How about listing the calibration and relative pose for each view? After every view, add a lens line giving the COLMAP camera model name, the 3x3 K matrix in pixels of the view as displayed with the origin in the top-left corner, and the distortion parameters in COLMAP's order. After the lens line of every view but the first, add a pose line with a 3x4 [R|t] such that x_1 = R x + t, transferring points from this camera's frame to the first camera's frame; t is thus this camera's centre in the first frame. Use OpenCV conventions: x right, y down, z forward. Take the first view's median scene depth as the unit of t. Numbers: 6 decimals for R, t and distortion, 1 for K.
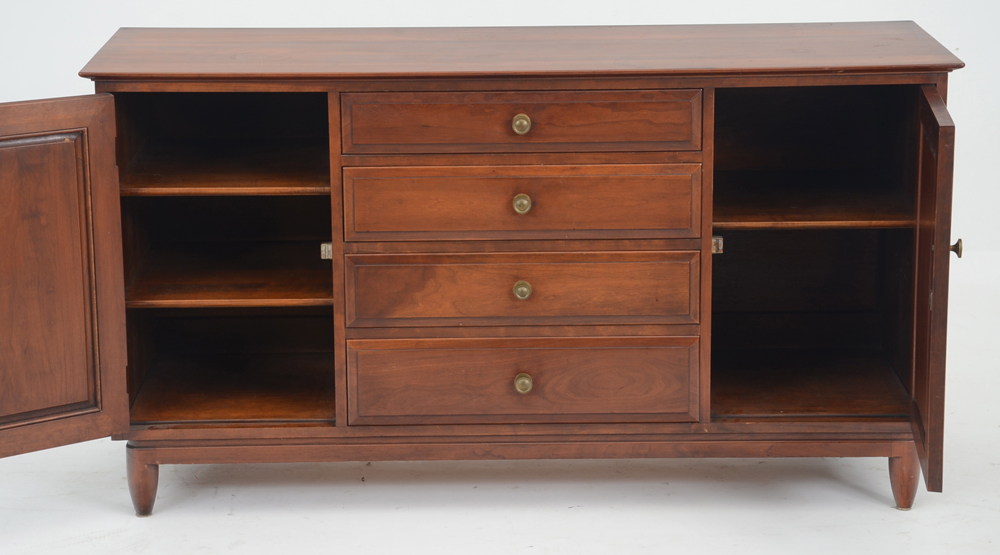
lens RADIAL K [[2275.9, 0, 503.1], [0, 2275.9, 203.4], [0, 0, 1]] dist [0.518493, 0.000000]
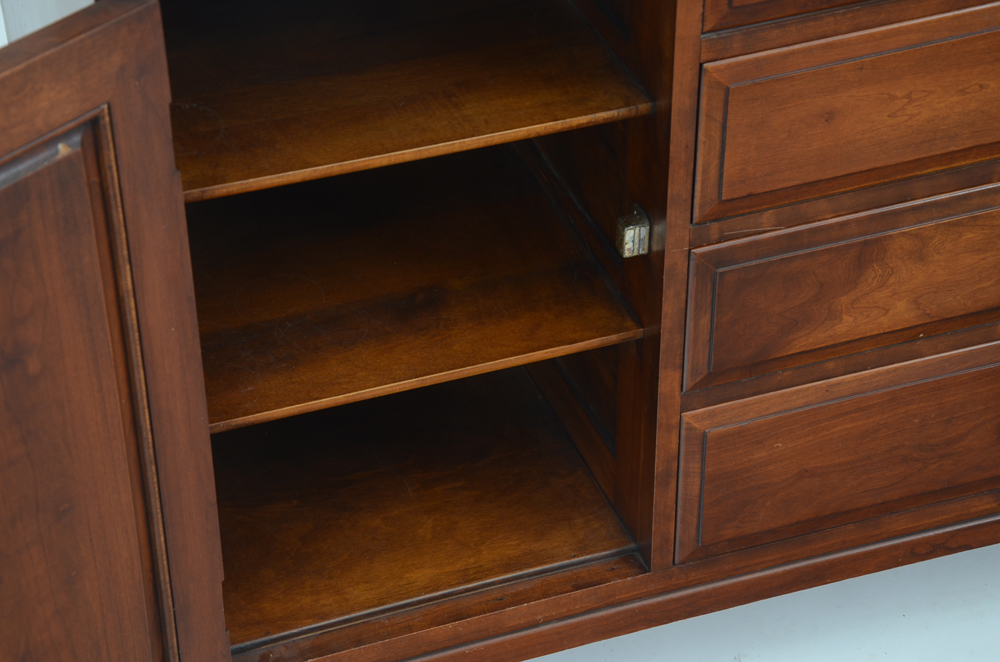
lens RADIAL K [[2259.6, 0, 500.4], [0, 2259.6, 331.1], [0, 0, 1]] dist [0.455678, 0.000000]
pose [[0.948060, -0.189332, 0.255609, -0.213151], [0.076180, 0.915328, 0.395438, -0.132891], [-0.308834, -0.355426, 0.882209, 0.633349]]
